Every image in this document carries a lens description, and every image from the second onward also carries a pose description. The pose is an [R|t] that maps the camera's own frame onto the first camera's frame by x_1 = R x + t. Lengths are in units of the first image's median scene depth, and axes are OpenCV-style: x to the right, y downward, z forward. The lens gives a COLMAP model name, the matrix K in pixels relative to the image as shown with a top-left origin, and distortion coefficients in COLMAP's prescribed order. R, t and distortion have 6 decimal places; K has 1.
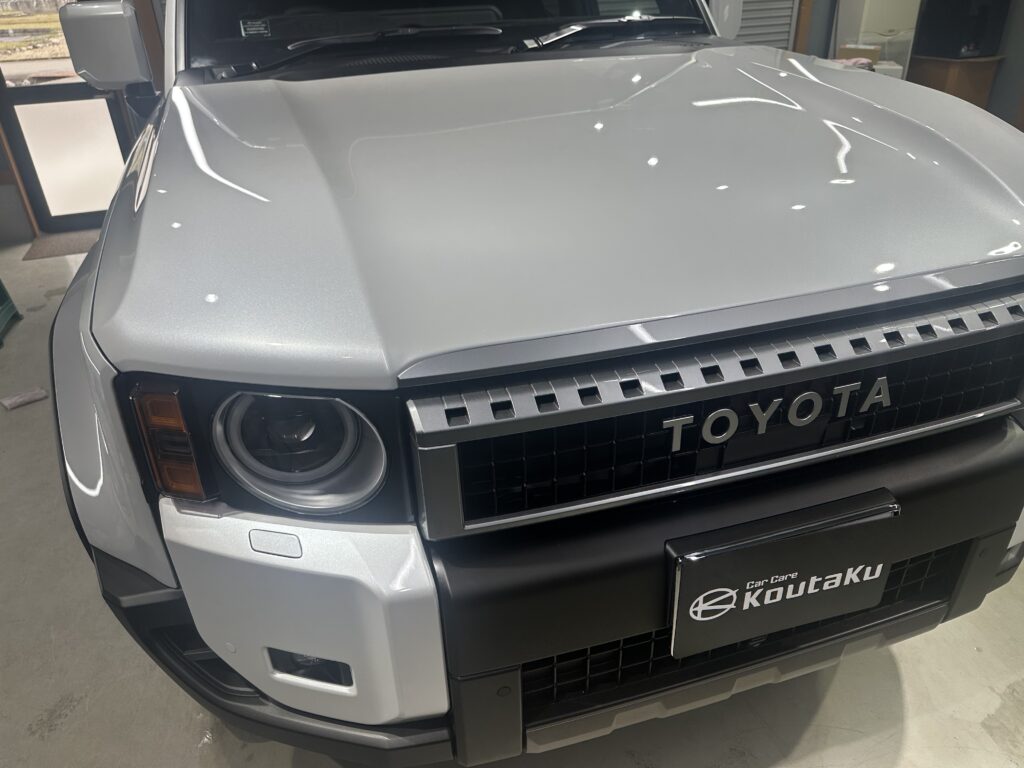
lens RADIAL K [[732.5, 0, 512.0], [0, 732.5, 384.0], [0, 0, 1]] dist [0.046709, -0.047185]
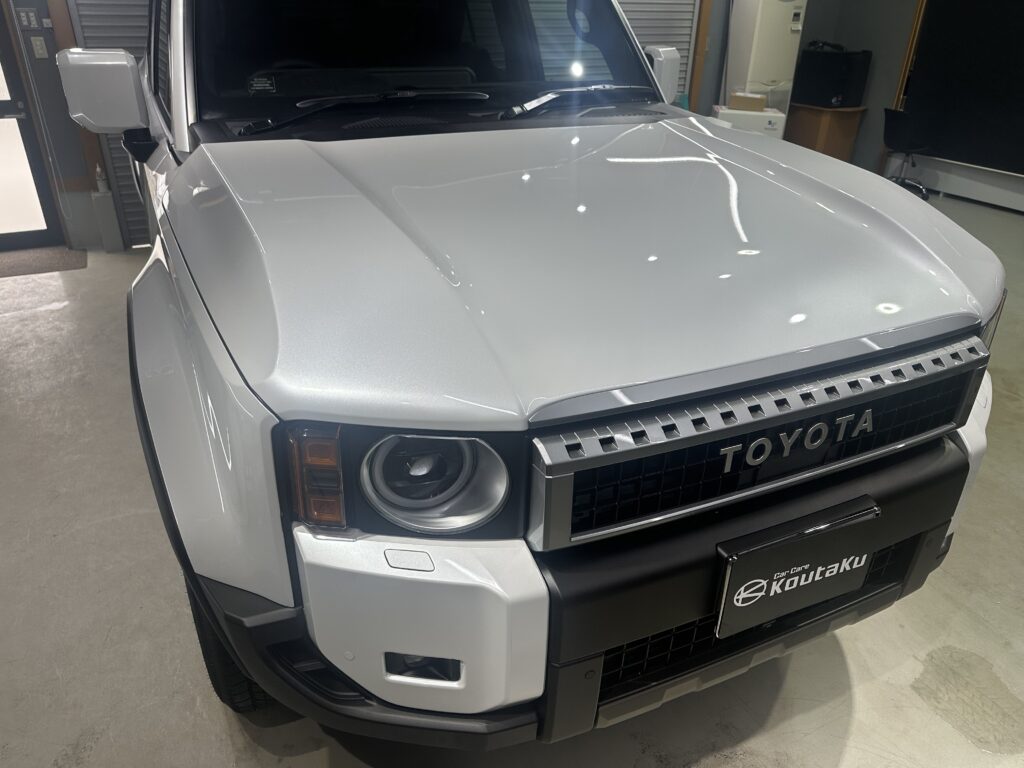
lens RADIAL K [[731.4, 0, 512.0], [0, 731.4, 384.0], [0, 0, 1]] dist [0.066182, -0.078607]
pose [[0.988786, -0.015943, 0.148484, -0.302680], [0.019352, 0.999581, -0.021537, -0.037415], [-0.148079, 0.024169, 0.988680, -0.190764]]
